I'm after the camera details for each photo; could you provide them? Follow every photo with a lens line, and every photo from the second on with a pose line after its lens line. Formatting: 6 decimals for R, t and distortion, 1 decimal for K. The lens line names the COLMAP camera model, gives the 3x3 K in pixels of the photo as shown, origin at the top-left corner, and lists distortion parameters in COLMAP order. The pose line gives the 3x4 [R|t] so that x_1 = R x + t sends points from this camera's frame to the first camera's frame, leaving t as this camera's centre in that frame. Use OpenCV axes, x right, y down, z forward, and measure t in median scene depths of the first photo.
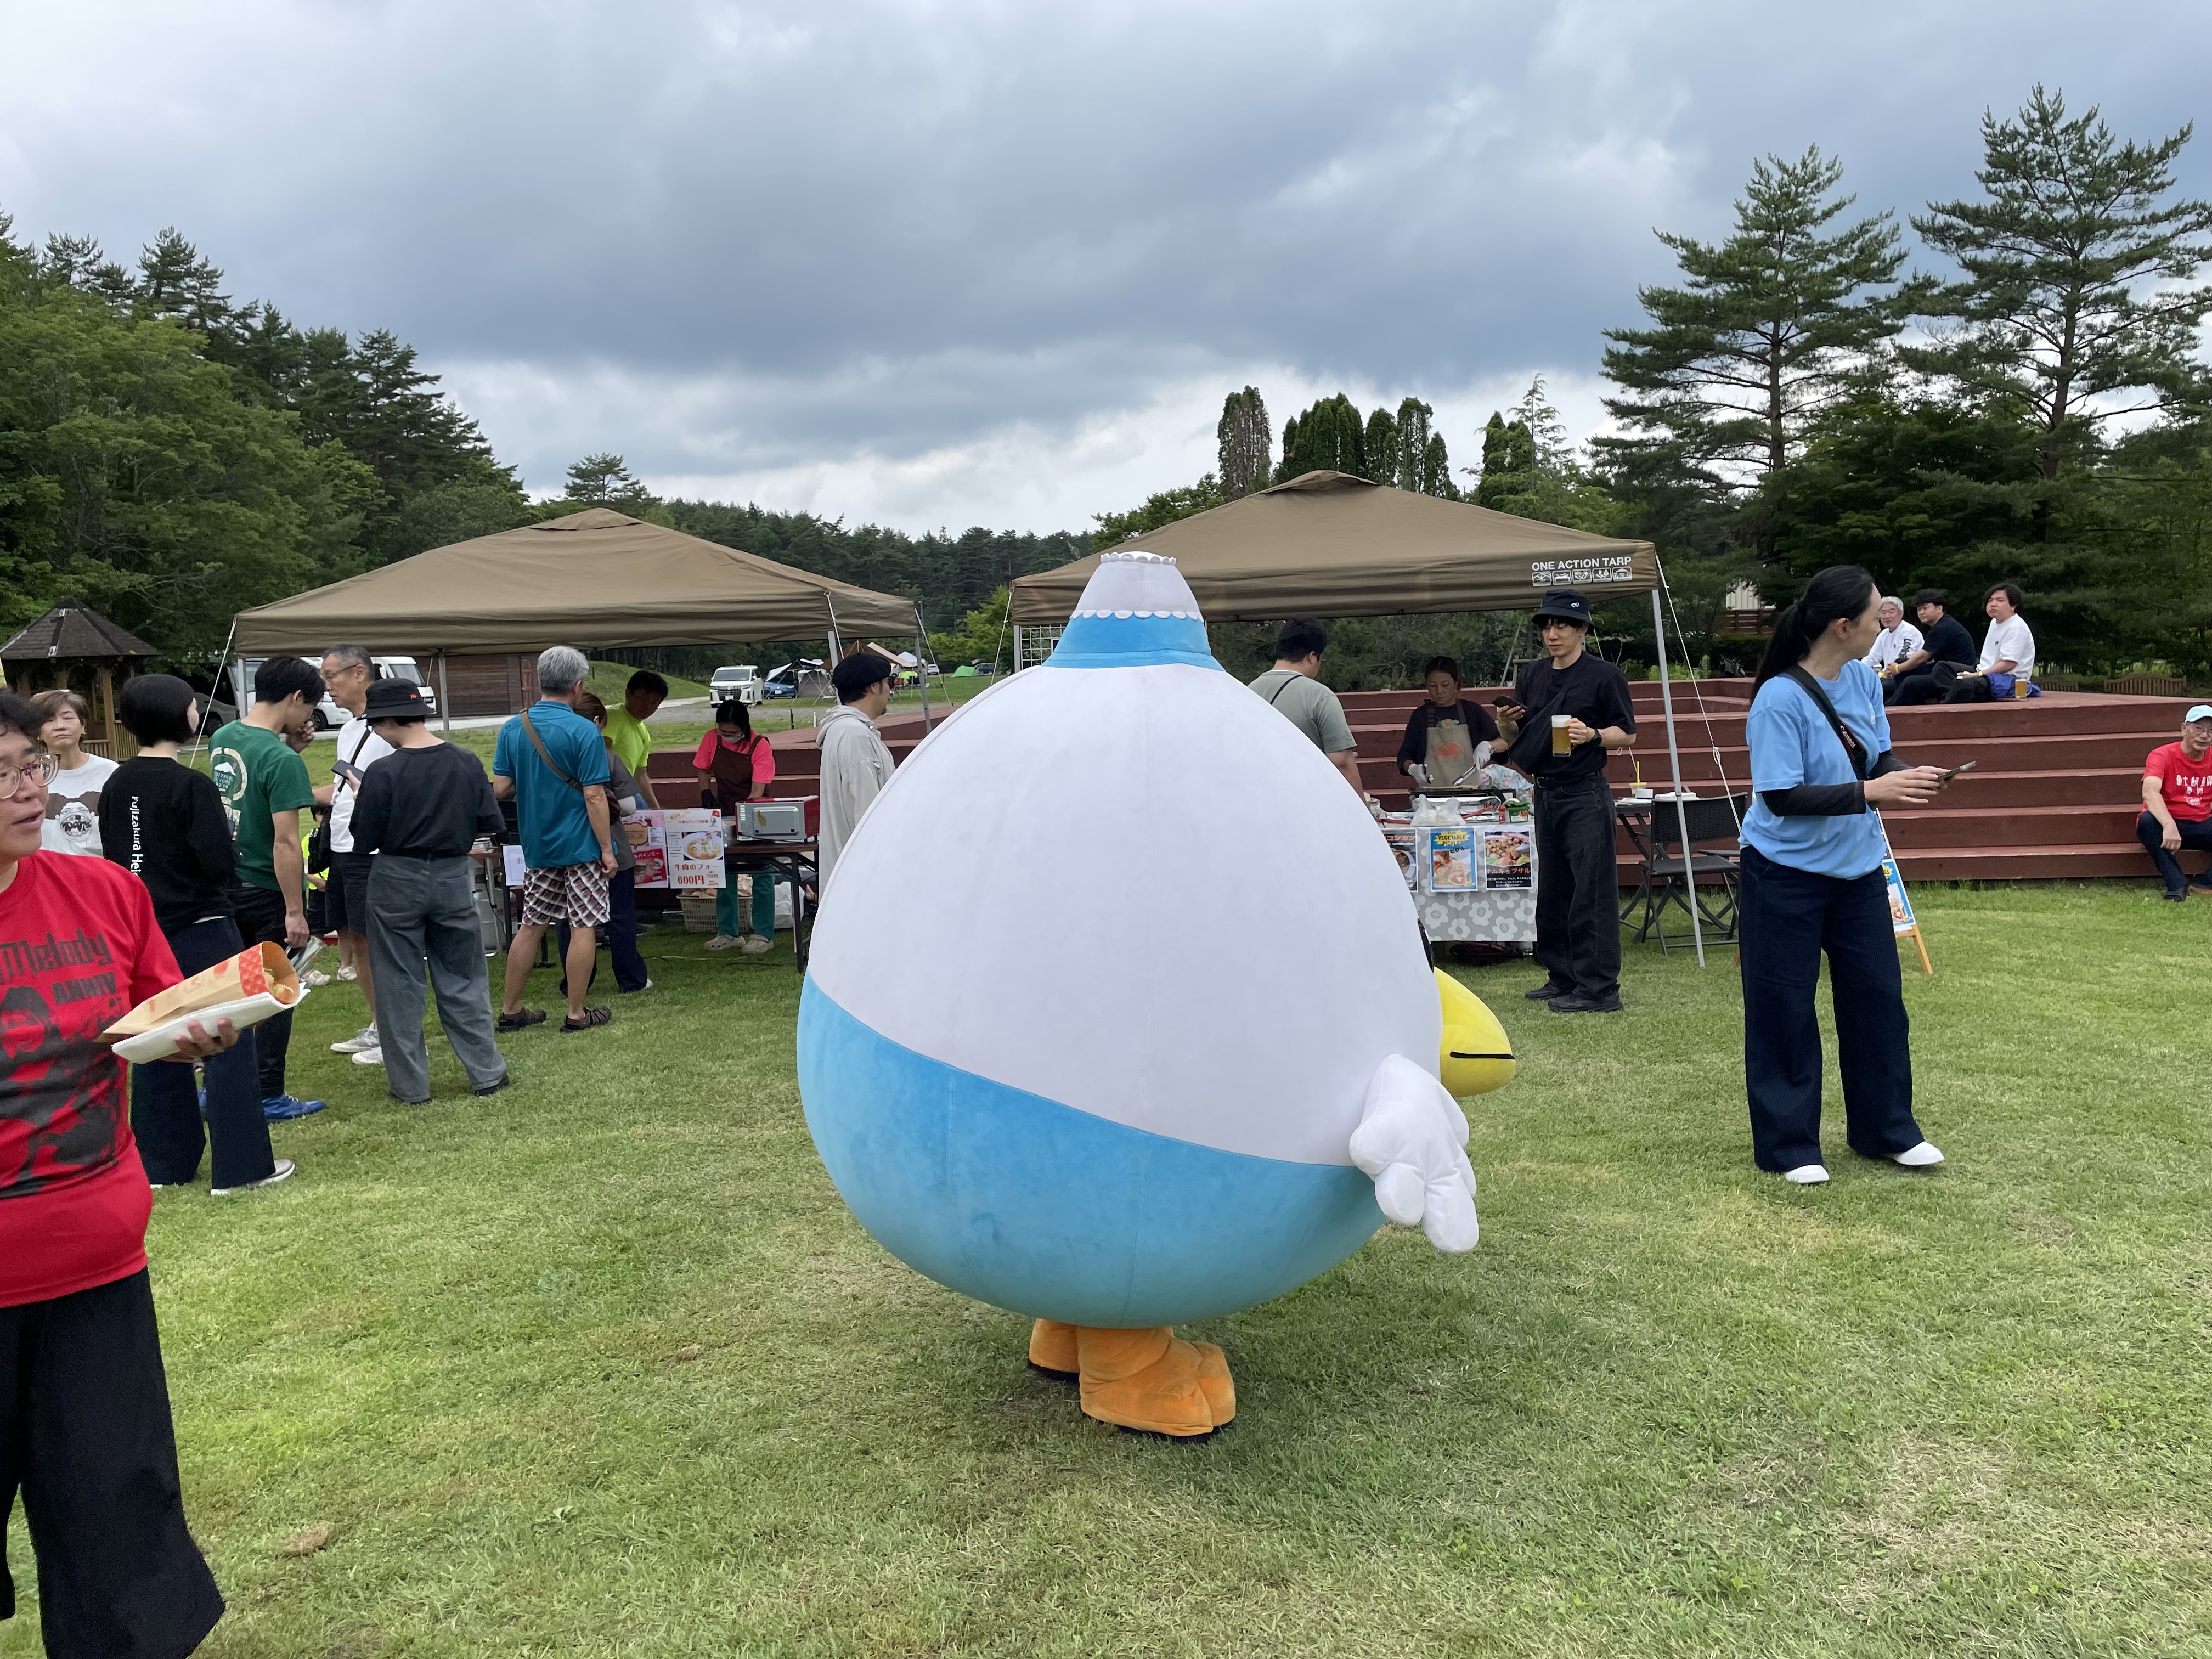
lens RADIAL K [[1704.0, 0, 1119.4], [0, 1704.0, 790.5], [0, 0, 1]] dist [0.073153, -0.089423]
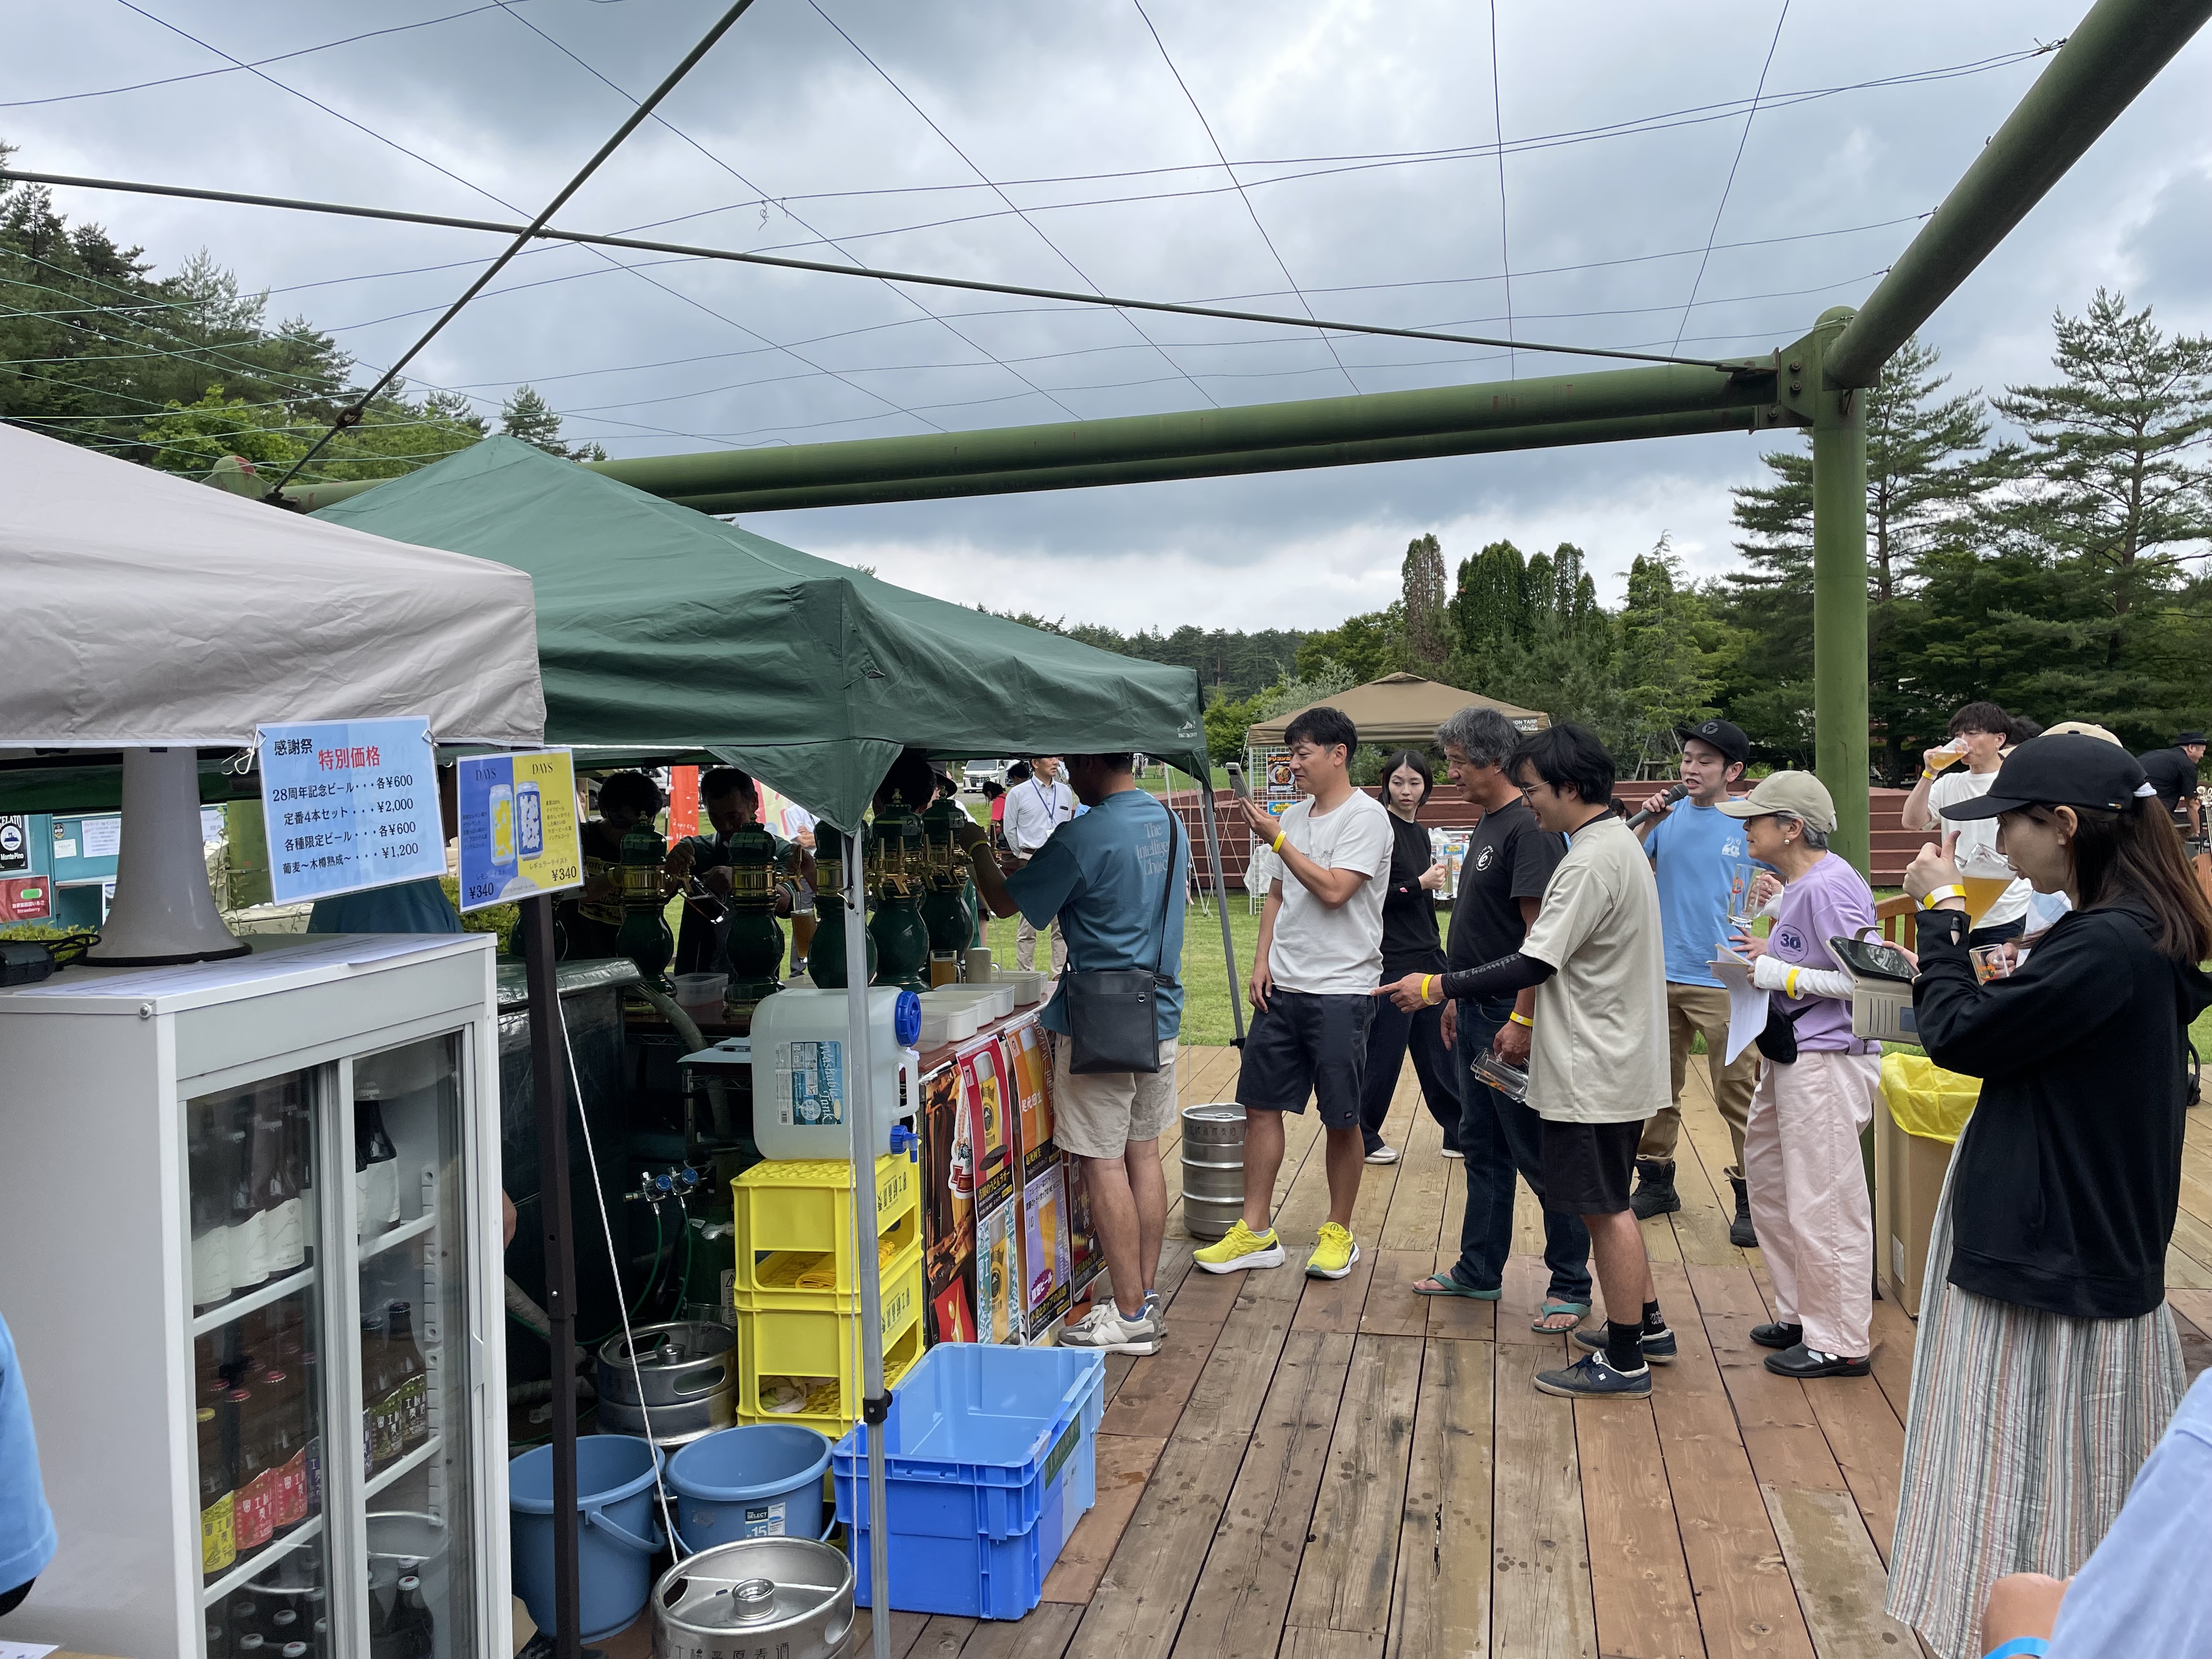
lens RADIAL K [[1704.0, 0, 1114.9], [0, 1704.0, 820.8], [0, 0, 1]] dist [0.073153, -0.089423]
pose [[0.992420, 0.016864, -0.121734, 0.006666], [-0.021271, 0.999161, -0.034994, 0.013685], [0.121041, 0.037319, 0.991946, -0.222465]]
